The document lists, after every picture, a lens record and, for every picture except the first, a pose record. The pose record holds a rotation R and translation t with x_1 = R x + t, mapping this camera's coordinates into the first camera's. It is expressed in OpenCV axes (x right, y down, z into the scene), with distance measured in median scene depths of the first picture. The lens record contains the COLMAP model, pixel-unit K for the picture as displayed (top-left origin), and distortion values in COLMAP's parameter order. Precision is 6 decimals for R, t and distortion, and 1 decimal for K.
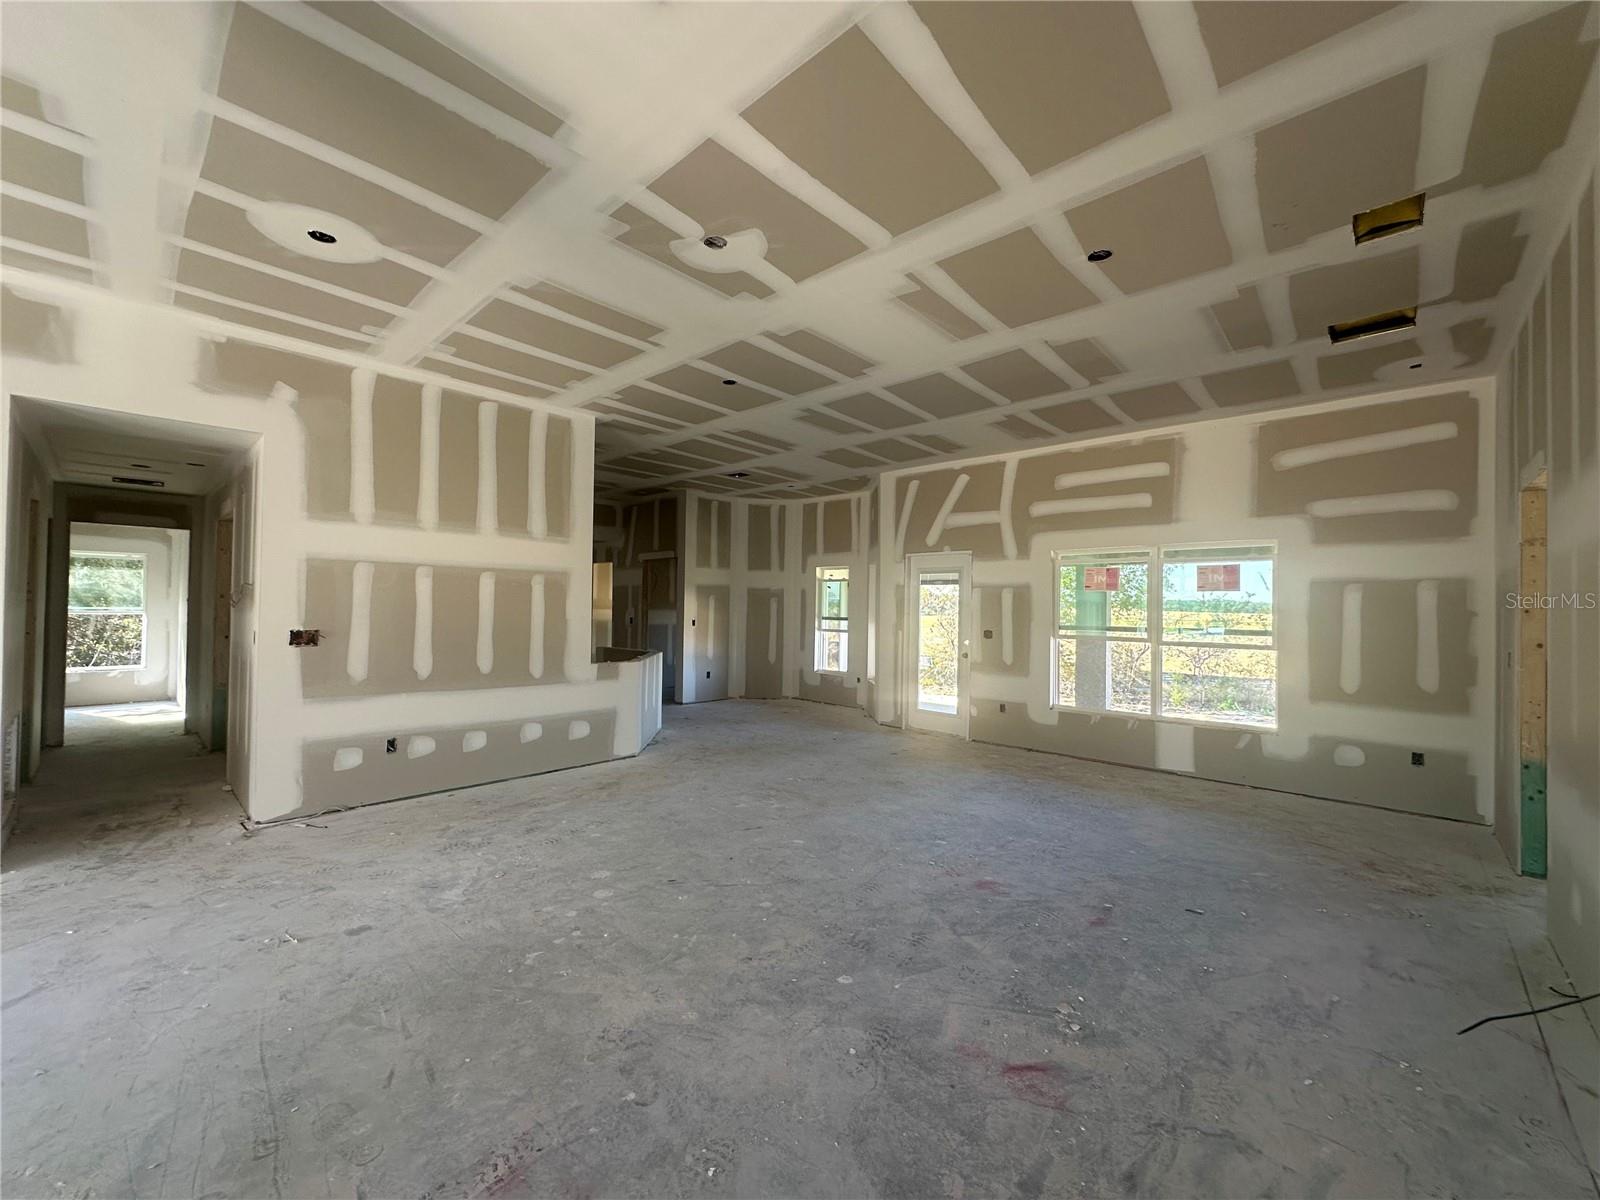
lens RADIAL K [[634.3, 0, 800.0], [0, 634.3, 600.0], [0, 0, 1]] dist [-0.002726, 0.000098]
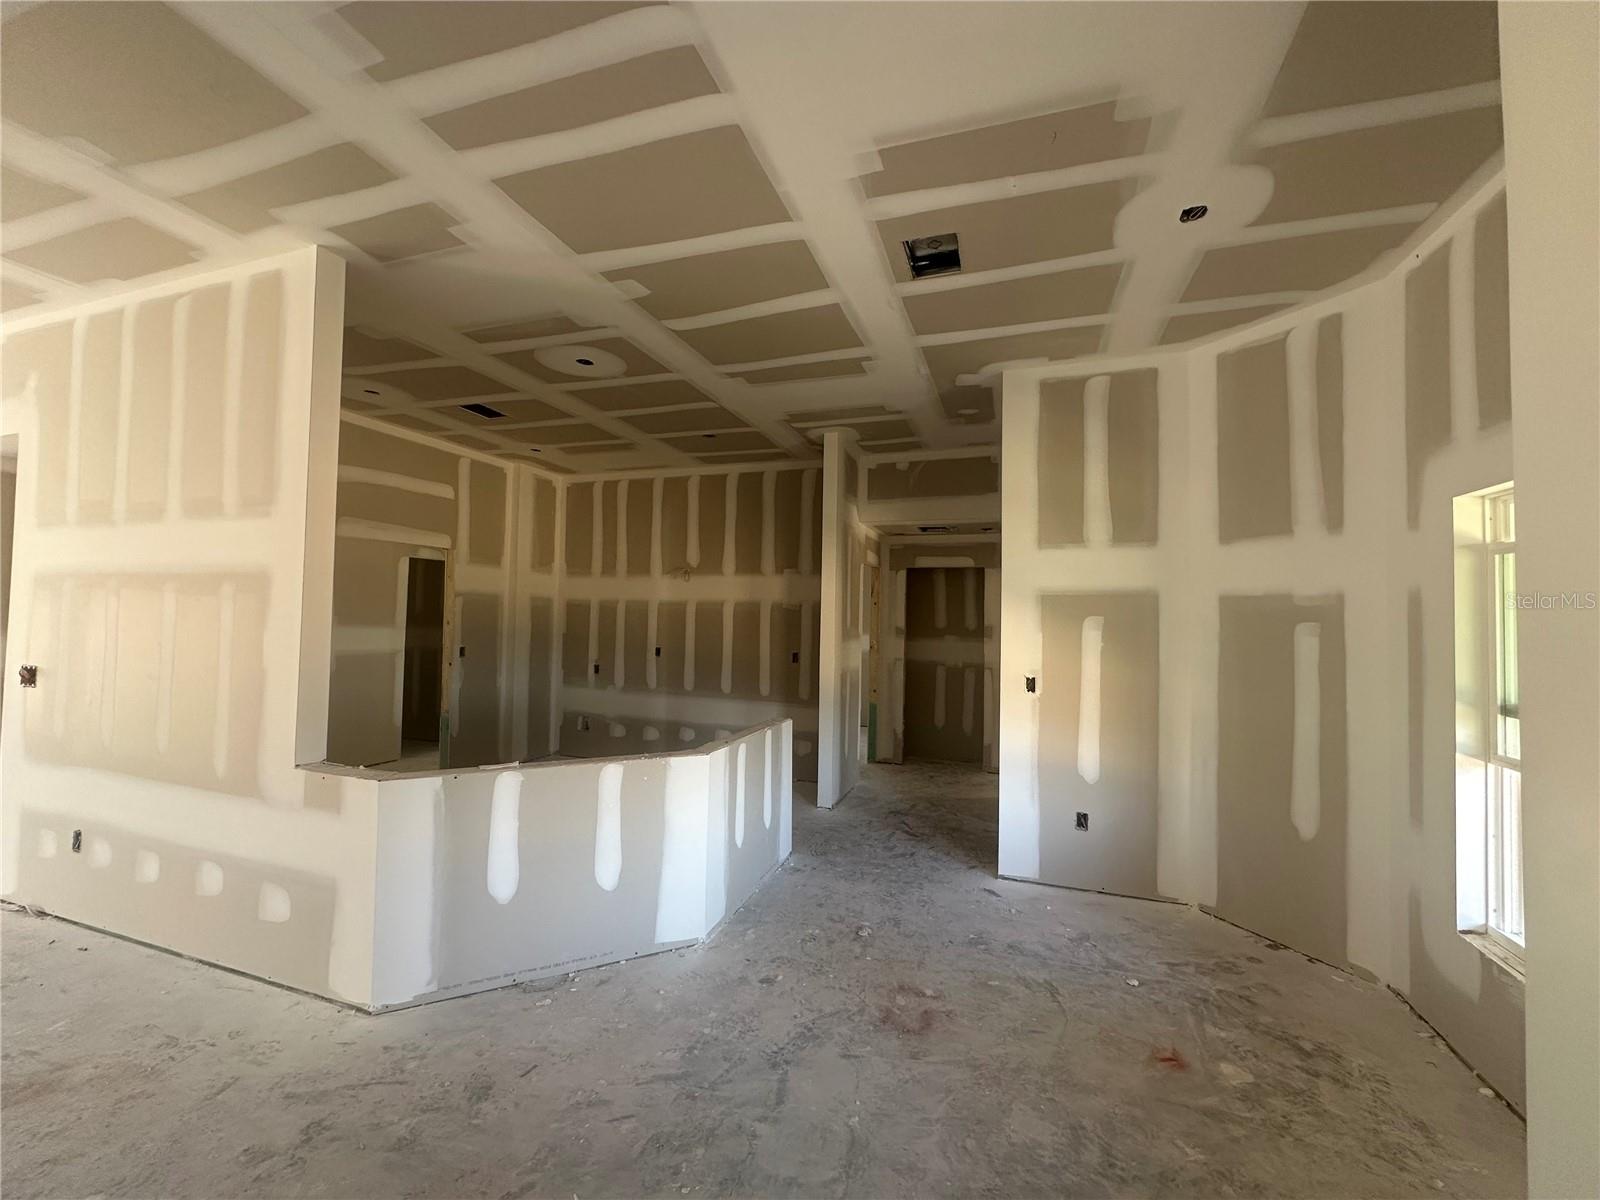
lens RADIAL K [[634.3, 0, 800.0], [0, 634.3, 600.0], [0, 0, 1]] dist [-0.002726, 0.000098]
pose [[0.406332, -0.033777, -0.913101, 0.145227], [-0.001063, 0.999298, -0.037439, -0.002966], [0.913725, 0.016183, 0.406011, 0.675510]]
